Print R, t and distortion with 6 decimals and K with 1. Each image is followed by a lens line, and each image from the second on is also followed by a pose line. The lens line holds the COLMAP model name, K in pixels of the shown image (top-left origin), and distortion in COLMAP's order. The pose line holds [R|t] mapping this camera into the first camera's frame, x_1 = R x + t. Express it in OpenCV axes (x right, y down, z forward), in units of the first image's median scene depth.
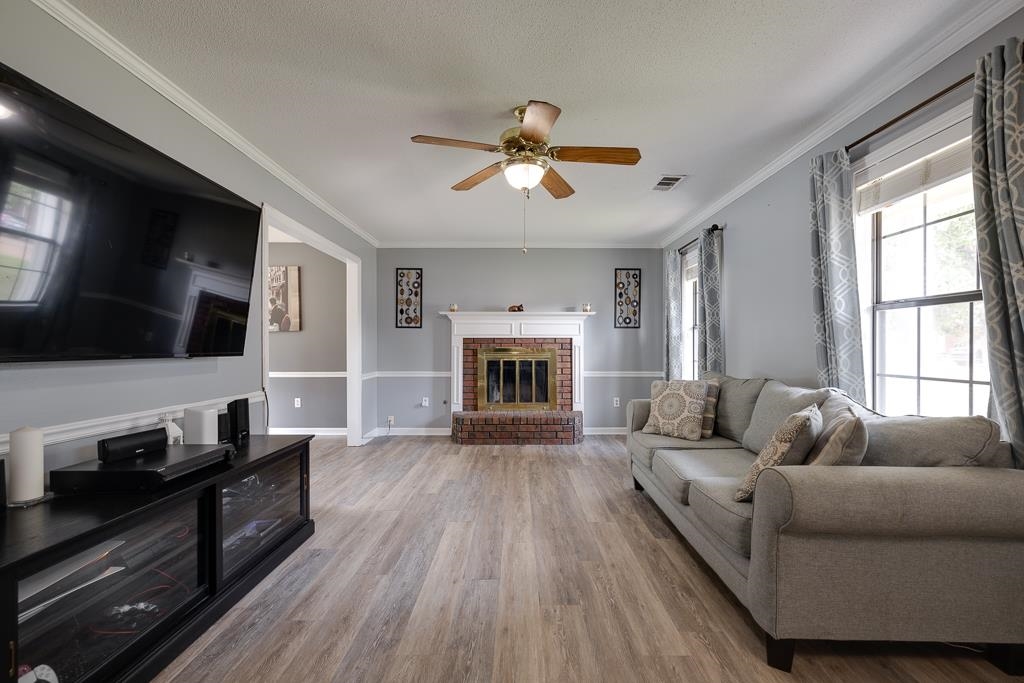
lens RADIAL K [[430.6, 0, 518.9], [0, 430.6, 352.0], [0, 0, 1]] dist [-0.003301, -0.000125]
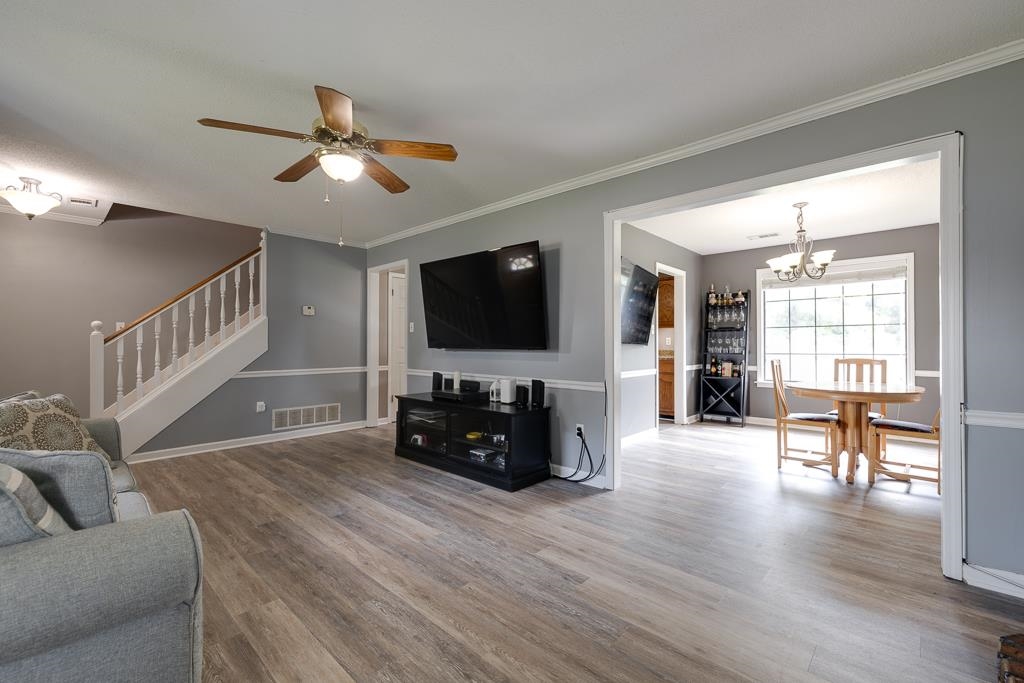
lens RADIAL K [[430.6, 0, 519.7], [0, 430.6, 339.0], [0, 0, 1]] dist [-0.003301, -0.000125]
pose [[-0.670035, -0.009772, -0.742265, 0.411138], [-0.009342, 0.999945, -0.004732, -0.019219], [0.742270, 0.003764, -0.670090, 1.720631]]
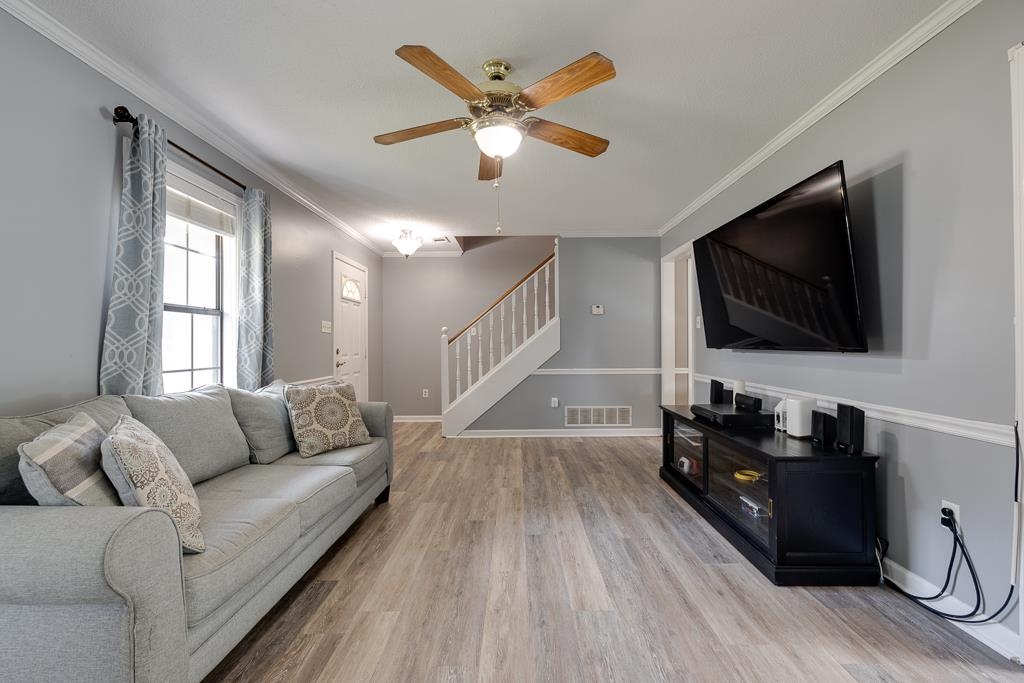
lens RADIAL K [[430.6, 0, 517.3], [0, 430.6, 339.8], [0, 0, 1]] dist [-0.003301, -0.000125]
pose [[-0.999983, 0.005525, 0.001956, -0.020360], [0.005529, 0.999983, 0.002071, -0.018250], [-0.001944, 0.002082, -0.999996, 1.632380]]
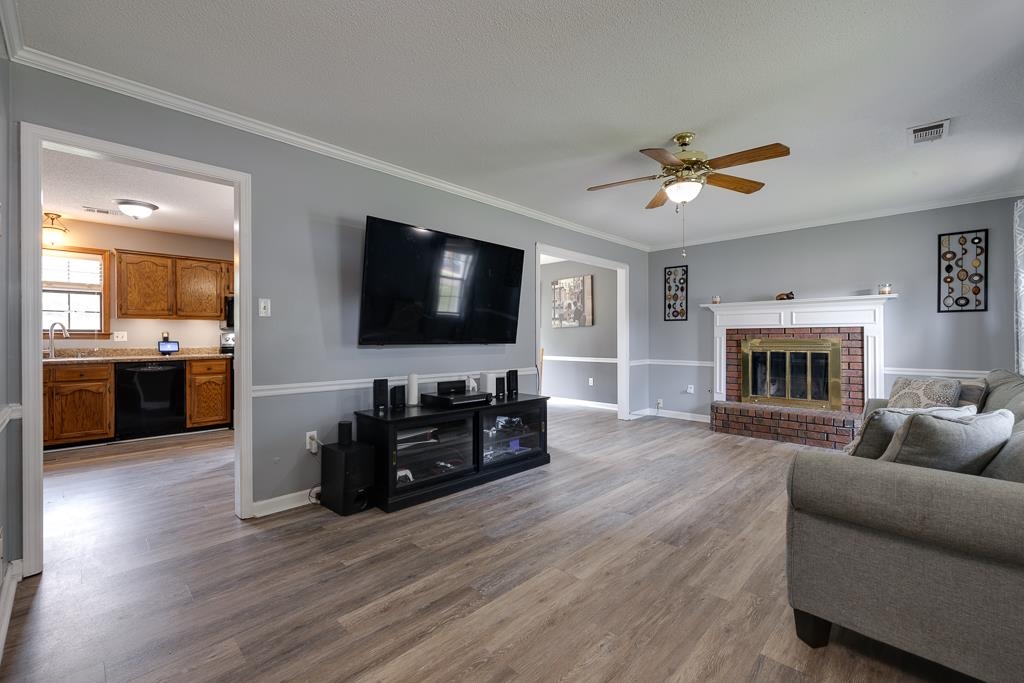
lens RADIAL K [[430.6, 0, 515.7], [0, 430.6, 339.8], [0, 0, 1]] dist [-0.003301, -0.000125]
pose [[0.712427, 0.000325, -0.701746, 0.447451], [-0.006265, 0.999963, -0.005897, 0.004304], [0.701718, 0.008598, 0.712403, -0.135348]]
